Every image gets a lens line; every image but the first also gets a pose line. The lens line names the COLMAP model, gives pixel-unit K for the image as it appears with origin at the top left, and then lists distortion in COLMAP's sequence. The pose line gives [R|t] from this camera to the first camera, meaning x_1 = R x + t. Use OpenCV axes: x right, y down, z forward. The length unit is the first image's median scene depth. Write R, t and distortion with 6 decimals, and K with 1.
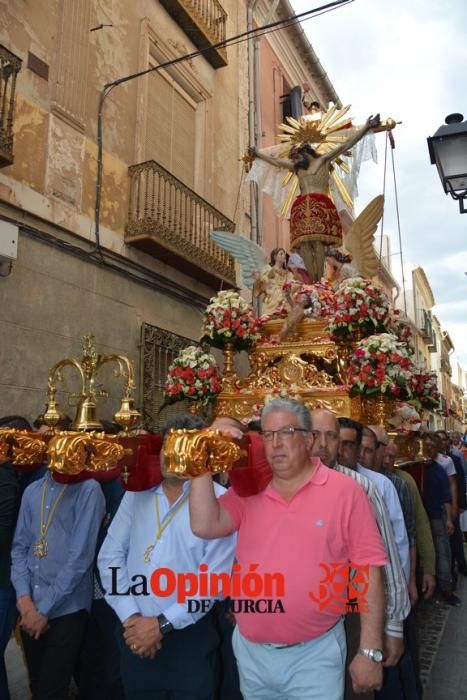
lens RADIAL K [[532.2, 0, 242.3], [0, 532.2, 404.5], [0, 0, 1]] dist [-0.211440, 0.112852]
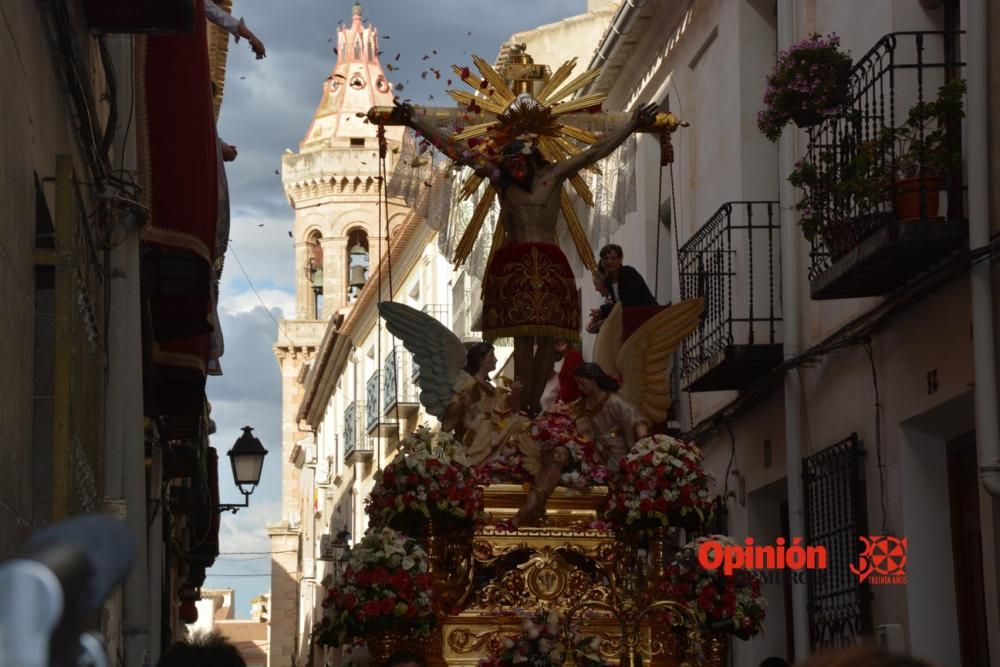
lens RADIAL K [[2451.9, 0, 499.8], [0, 2451.9, 330.3], [0, 0, 1]] dist [0.545632, 0.150841]
pose [[0.838440, 0.082240, 0.538753, -1.376023], [-0.033769, 0.994489, -0.099254, -0.060220], [-0.543947, 0.065026, 0.836596, -1.227551]]
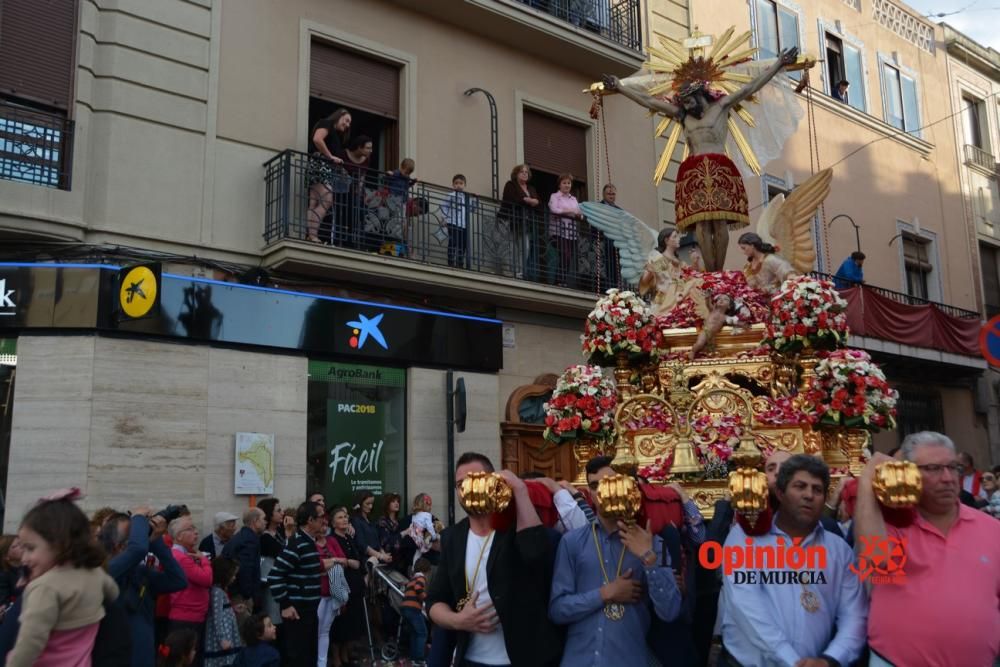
lens RADIAL K [[939.0, 0, 504.3], [0, 939.0, 350.3], [0, 0, 1]] dist [-0.072187, 0.009080]
pose [[0.983216, 0.002225, 0.182430, -0.422581], [0.014877, 0.995617, -0.092328, -0.009556], [-0.181836, 0.093493, 0.978874, -0.248669]]
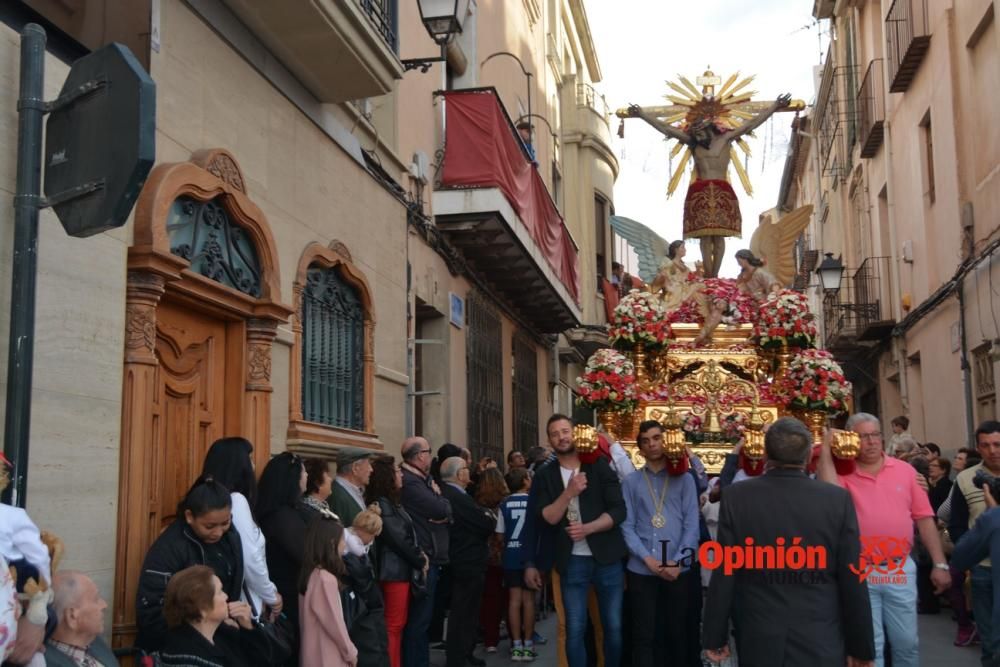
lens RADIAL K [[1093.9, 0, 500.1], [0, 1093.9, 336.1], [0, 0, 1]] dist [-0.004218, 0.000503]
pose [[0.963021, 0.048702, 0.264989, -0.765469], [-0.034106, 0.997651, -0.059408, -0.009284], [-0.267260, 0.048174, 0.962420, -0.780016]]
